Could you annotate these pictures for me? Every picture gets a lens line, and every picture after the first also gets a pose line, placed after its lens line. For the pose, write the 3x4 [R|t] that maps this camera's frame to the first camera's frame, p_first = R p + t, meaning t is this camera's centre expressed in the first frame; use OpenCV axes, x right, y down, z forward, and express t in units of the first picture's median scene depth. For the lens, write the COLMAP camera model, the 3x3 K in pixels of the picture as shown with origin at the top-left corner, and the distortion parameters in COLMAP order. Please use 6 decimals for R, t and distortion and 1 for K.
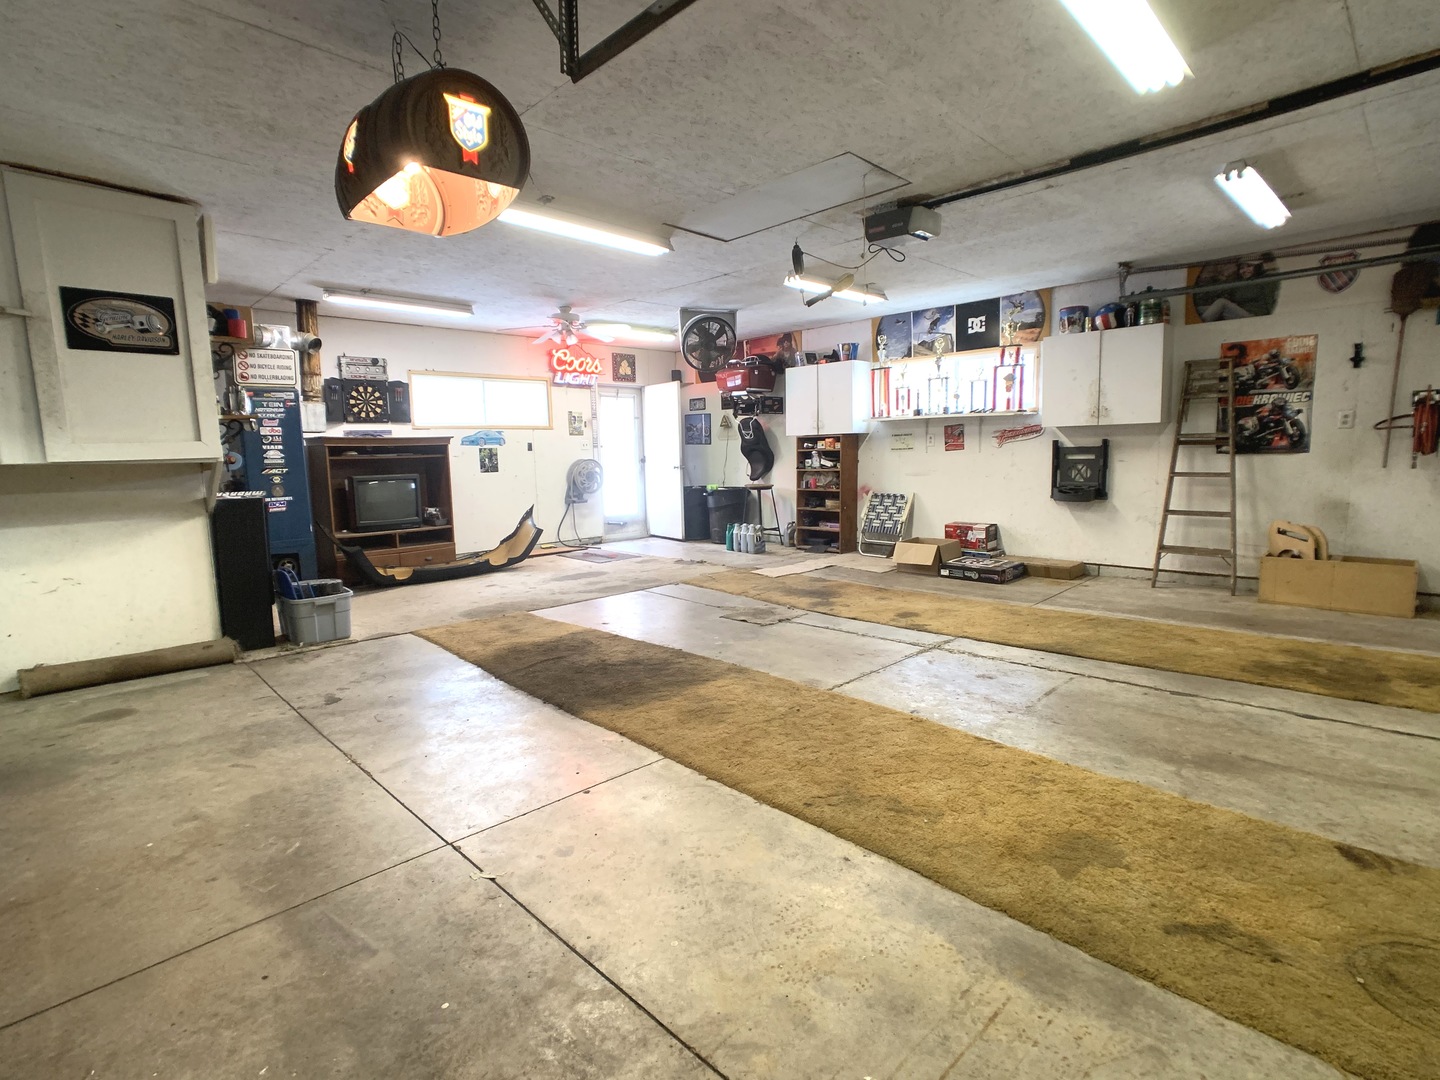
lens RADIAL K [[707.4, 0, 720.0], [0, 707.4, 540.0], [0, 0, 1]] dist [-0.012472, 0.000430]
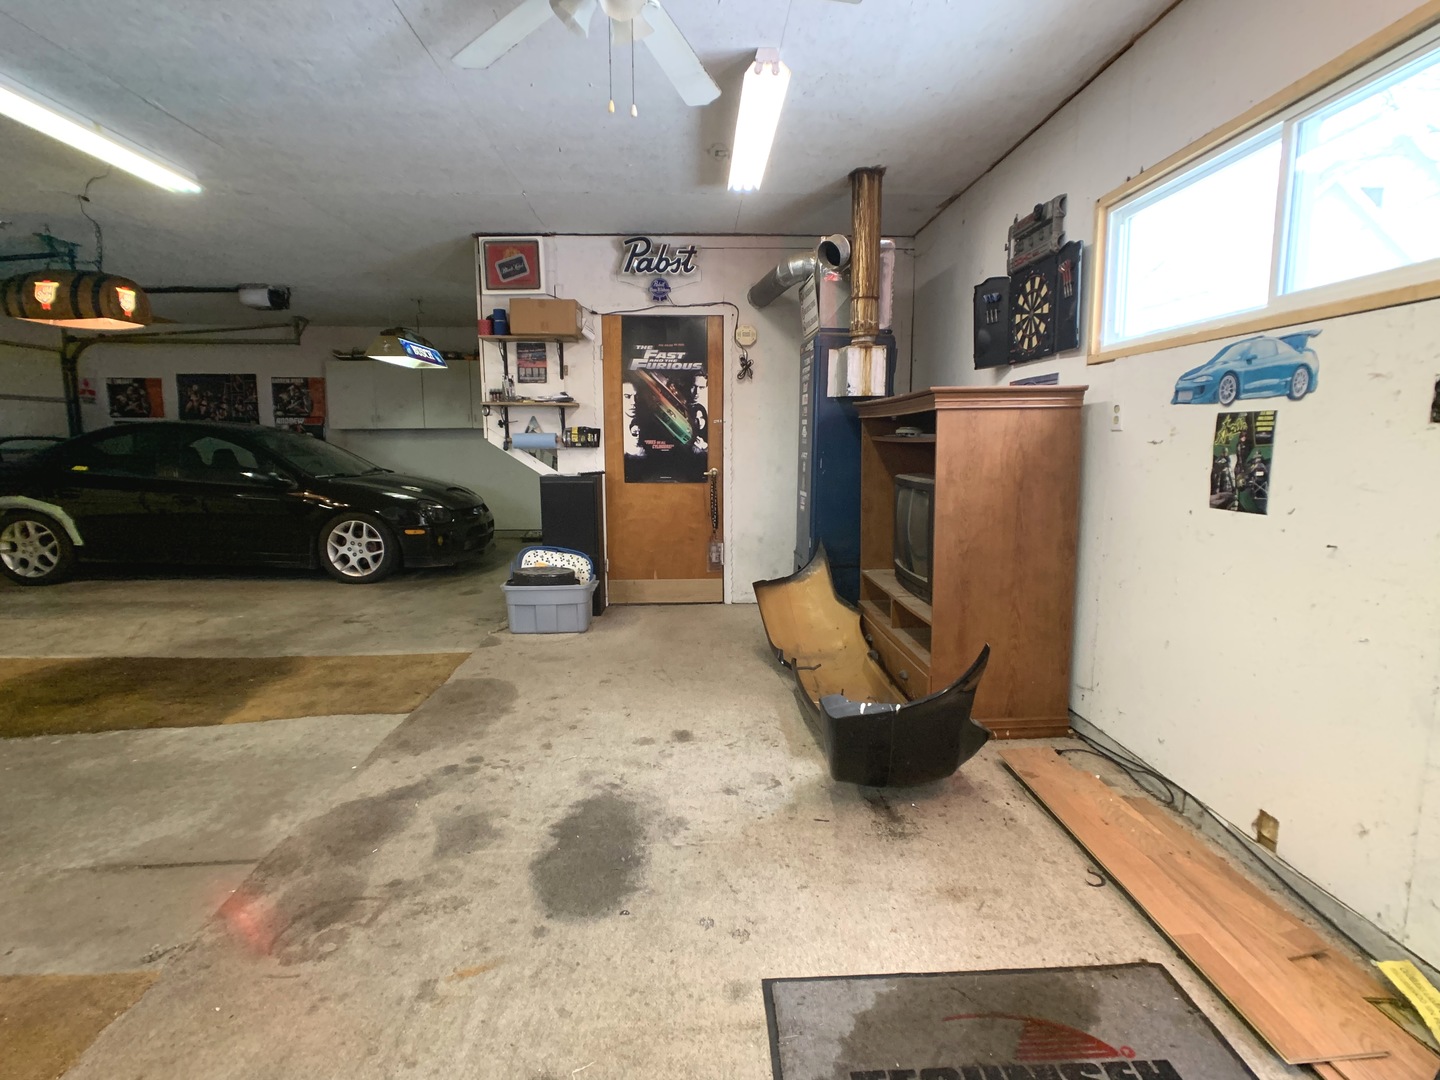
lens RADIAL K [[705.0, 0, 726.2], [0, 705.0, 533.8], [0, 0, 1]] dist [-0.021742, 0.009823]
pose [[-0.667725, 0.126290, -0.733617, -0.032725], [-0.073868, 0.969399, 0.234112, -0.153295], [0.740734, 0.210514, -0.637963, 1.188454]]
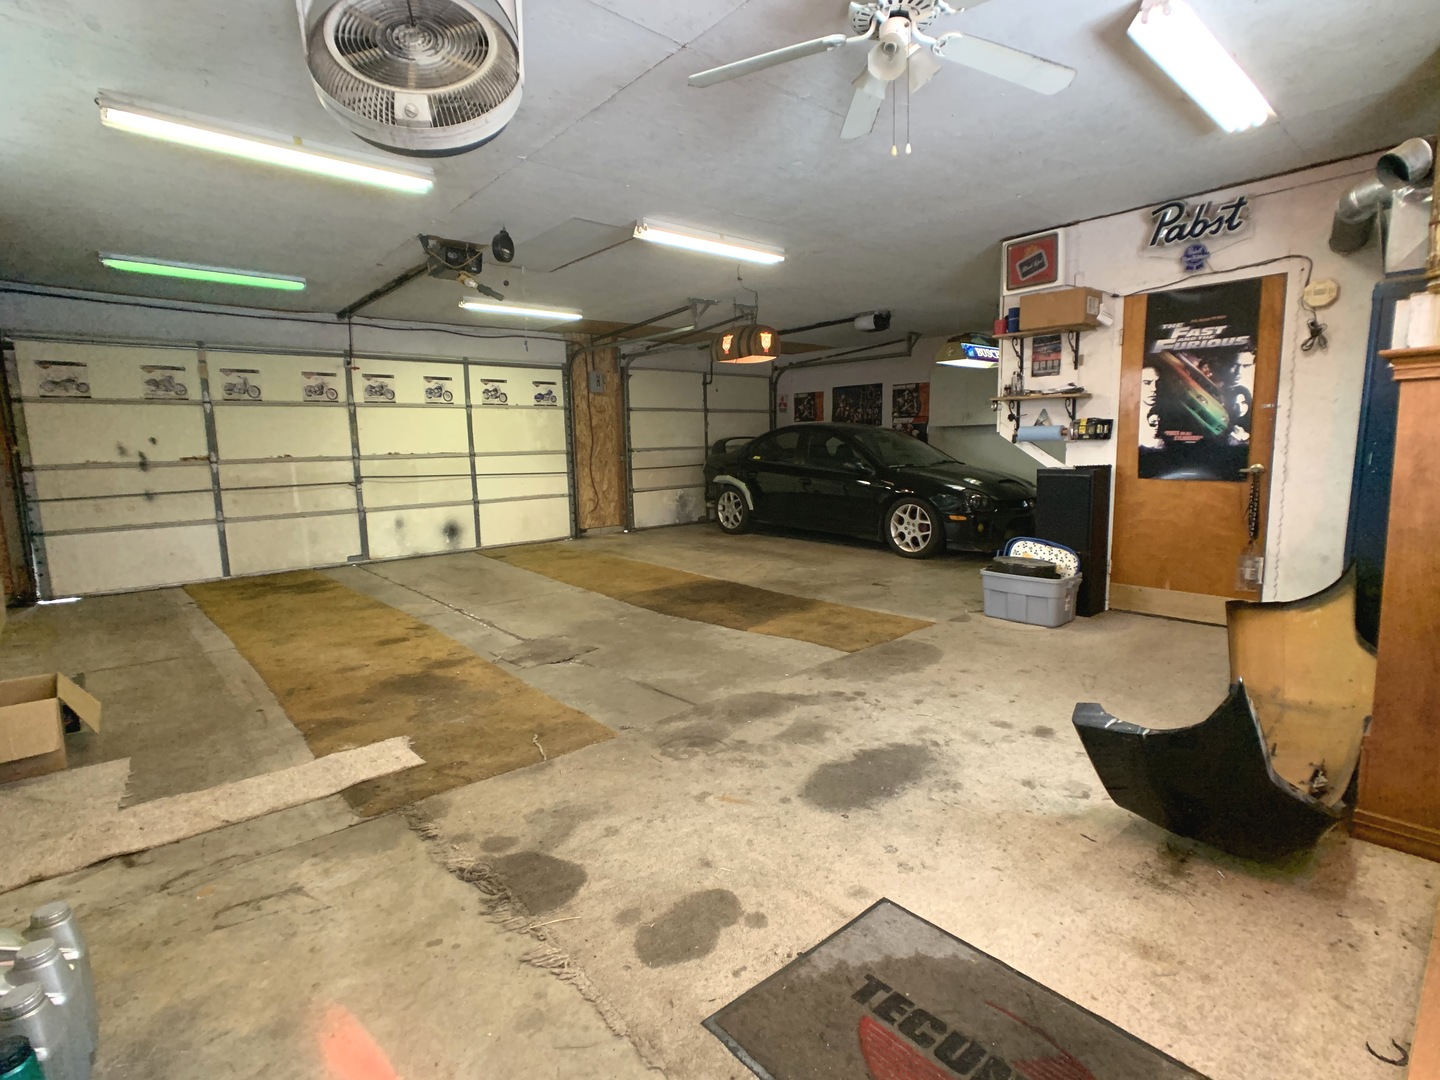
lens RADIAL K [[708.1, 0, 724.3], [0, 708.1, 535.0], [0, 0, 1]] dist [-0.019815, -0.000150]
pose [[-0.997604, 0.036528, 0.058761, -0.147918], [0.050193, 0.966615, 0.251270, -0.160091], [-0.047621, 0.253617, -0.966132, 1.302589]]
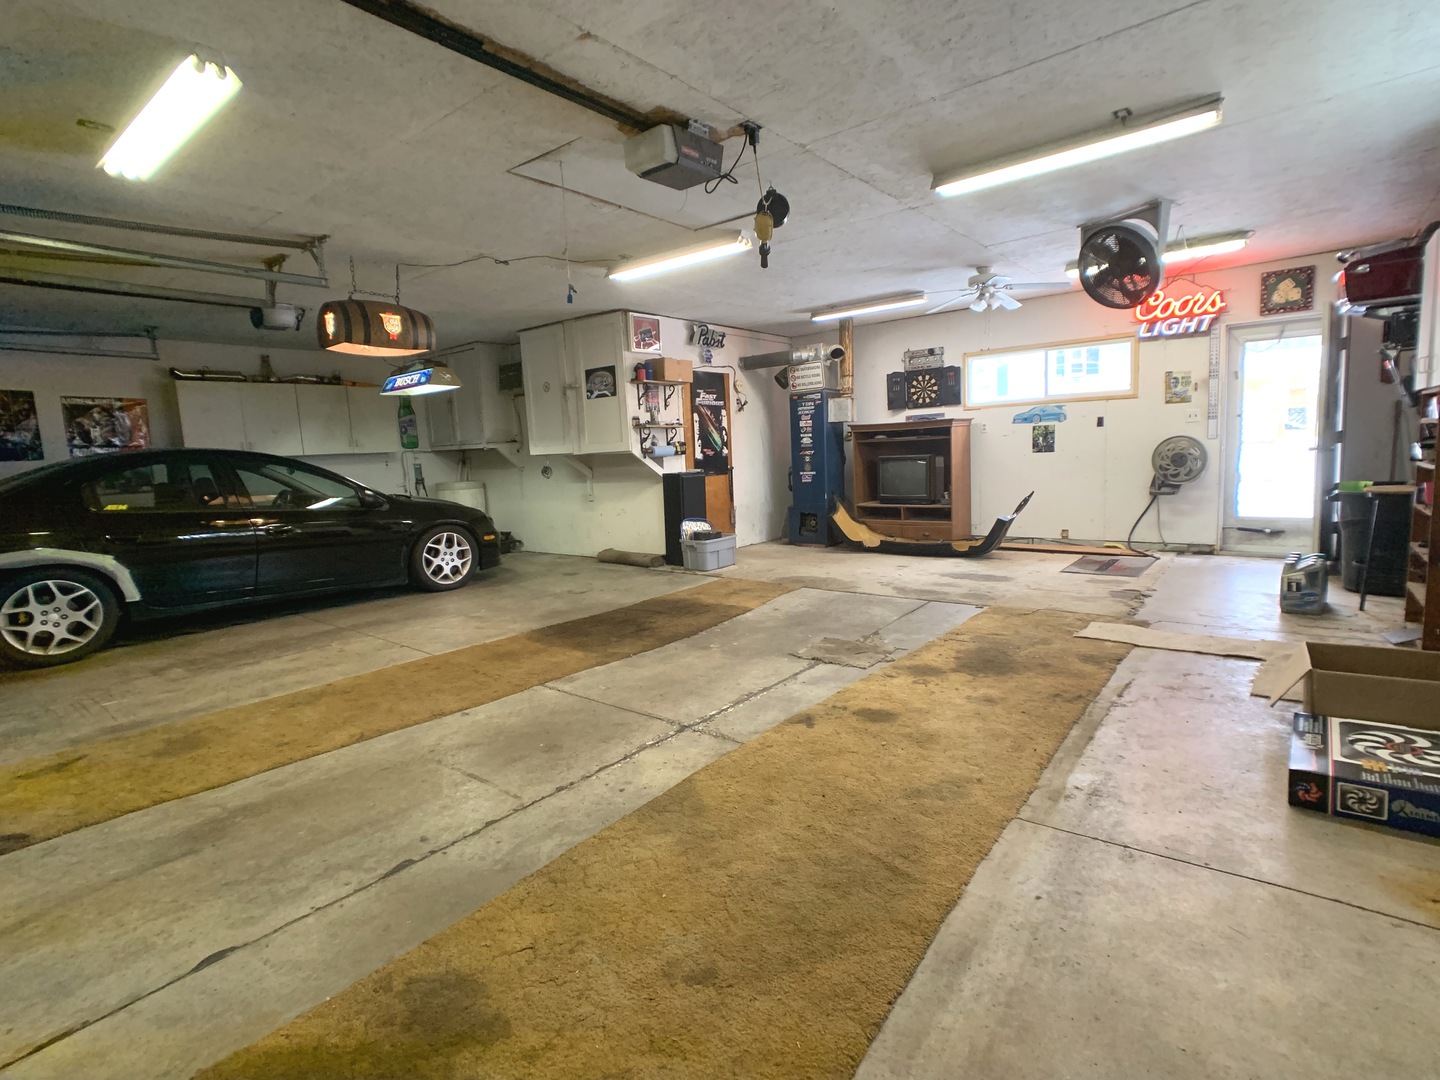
lens RADIAL K [[705.0, 0, 726.2], [0, 705.0, 533.8], [0, 0, 1]] dist [-0.021742, 0.009823]
pose [[0.121696, 0.135095, -0.983331, 0.603444], [-0.081053, 0.988738, 0.125807, -0.084796], [0.989253, 0.064392, 0.131275, 0.565640]]
